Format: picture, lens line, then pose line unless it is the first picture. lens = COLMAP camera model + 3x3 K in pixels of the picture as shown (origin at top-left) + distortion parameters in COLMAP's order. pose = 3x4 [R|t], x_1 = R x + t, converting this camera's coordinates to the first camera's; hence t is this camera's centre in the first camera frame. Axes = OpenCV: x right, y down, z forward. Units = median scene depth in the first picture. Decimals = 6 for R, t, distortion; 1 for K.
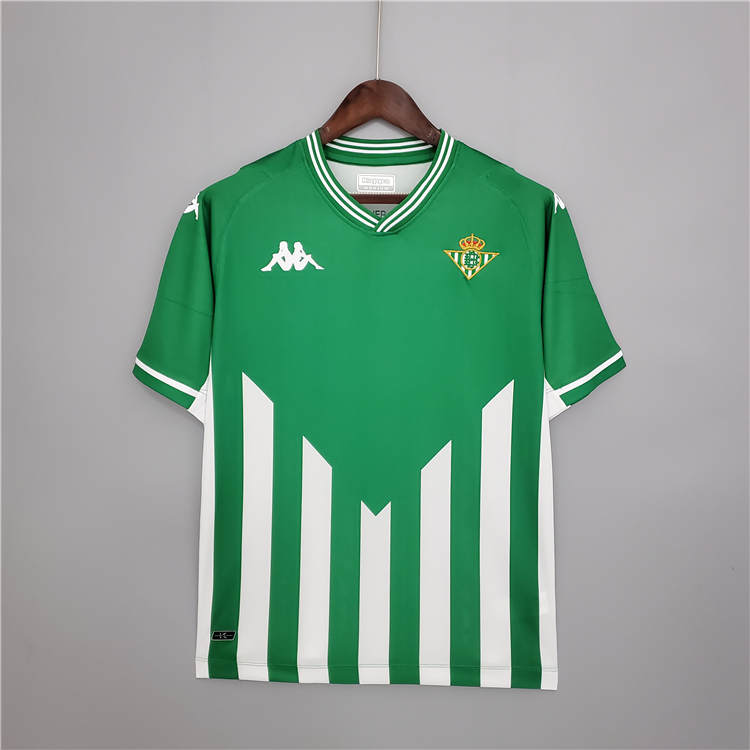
lens RADIAL K [[776.7, 0, 386.4], [0, 776.7, 377.4], [0, 0, 1]] dist [0.109930, -0.360205]
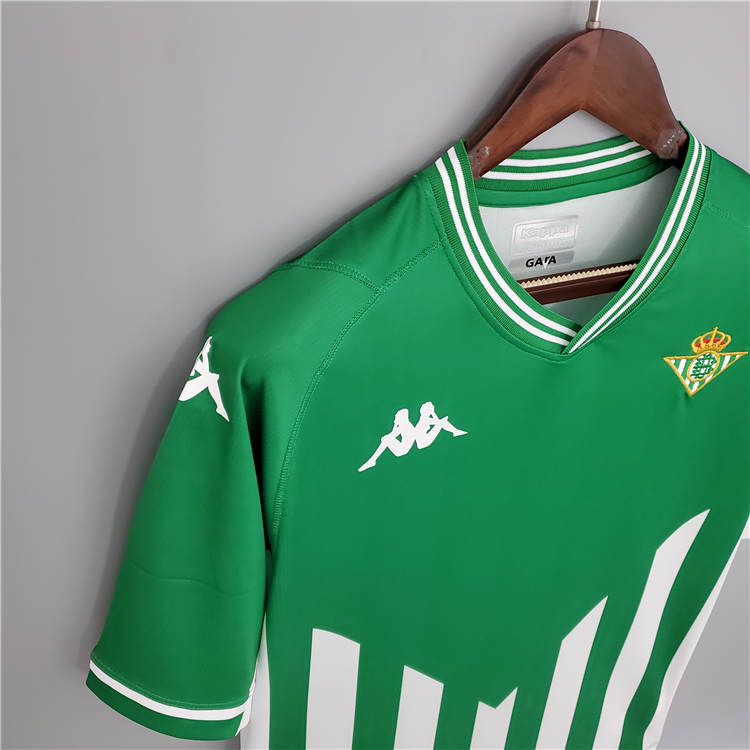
lens RADIAL K [[776.7, 0, 386.4], [0, 776.7, 377.4], [0, 0, 1]] dist [0.109930, -0.360205]
pose [[0.913285, -0.192128, 0.359161, -0.302553], [0.027065, 0.908441, 0.417135, -0.384375], [-0.406420, -0.371243, 0.834866, 0.618281]]
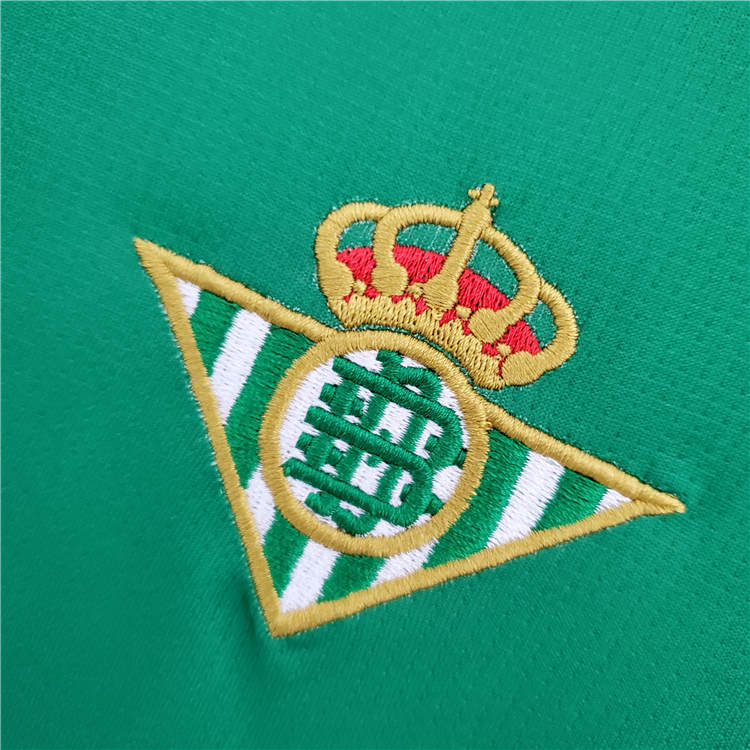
lens RADIAL K [[776.7, 0, 386.4], [0, 776.7, 377.4], [0, 0, 1]] dist [0.109930, -0.360205]
pose [[0.921400, 0.378126, 0.089683, 0.098728], [-0.367415, 0.922802, -0.115946, -0.148175], [-0.126602, 0.073881, 0.989198, 0.907184]]
